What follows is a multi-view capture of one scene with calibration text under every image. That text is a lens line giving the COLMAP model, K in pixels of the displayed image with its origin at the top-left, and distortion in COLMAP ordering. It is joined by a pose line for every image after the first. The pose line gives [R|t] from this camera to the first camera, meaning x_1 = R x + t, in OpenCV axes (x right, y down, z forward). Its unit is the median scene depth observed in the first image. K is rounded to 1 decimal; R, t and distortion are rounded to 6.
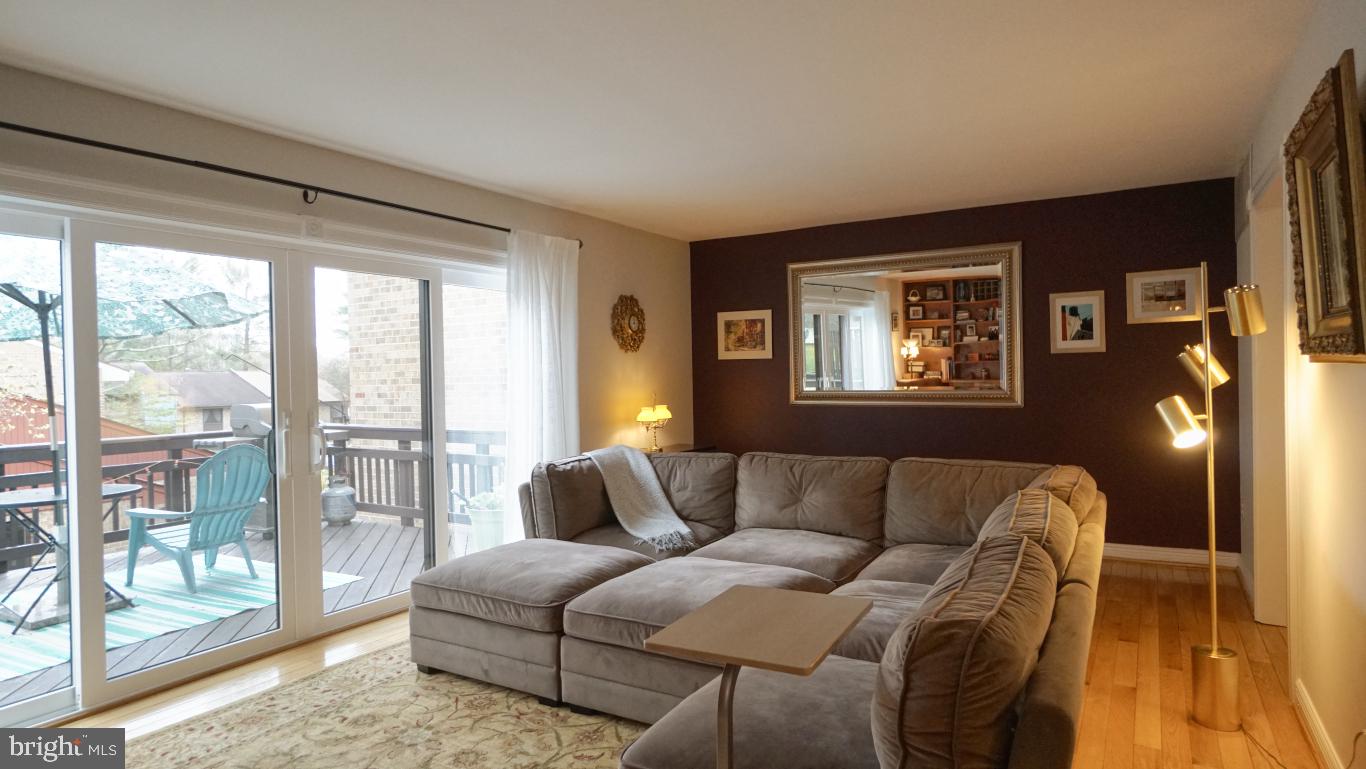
lens RADIAL K [[756.2, 0, 683.0], [0, 756.2, 384.5], [0, 0, 1]] dist [-0.001539, 0.000318]
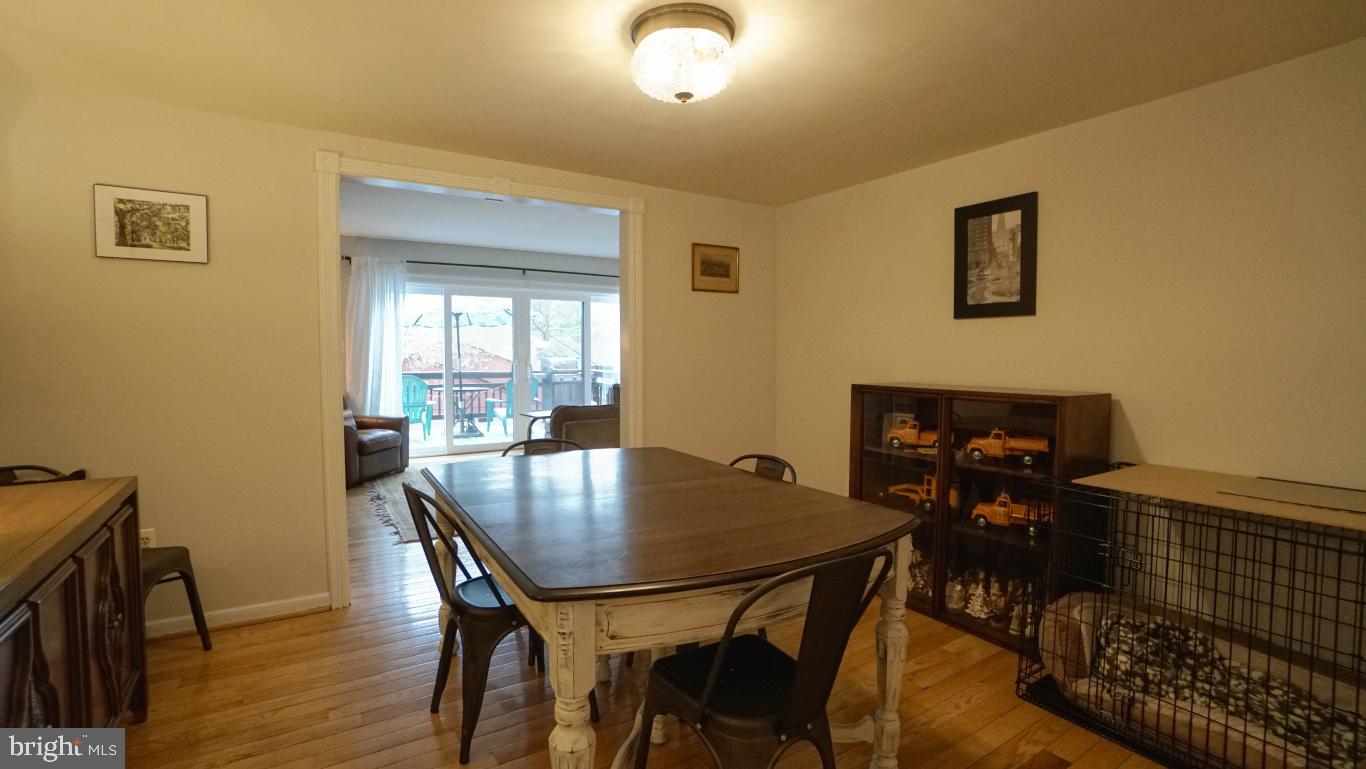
lens RADIAL K [[597.3, 0, 669.6], [0, 597.3, 383.7], [0, 0, 1]] dist [-0.044064, 0.000525]
pose [[0.895533, 0.044152, -0.442799, 0.714548], [-0.023320, 0.998355, 0.052384, 0.006920], [0.444383, -0.036585, 0.895090, -0.492098]]
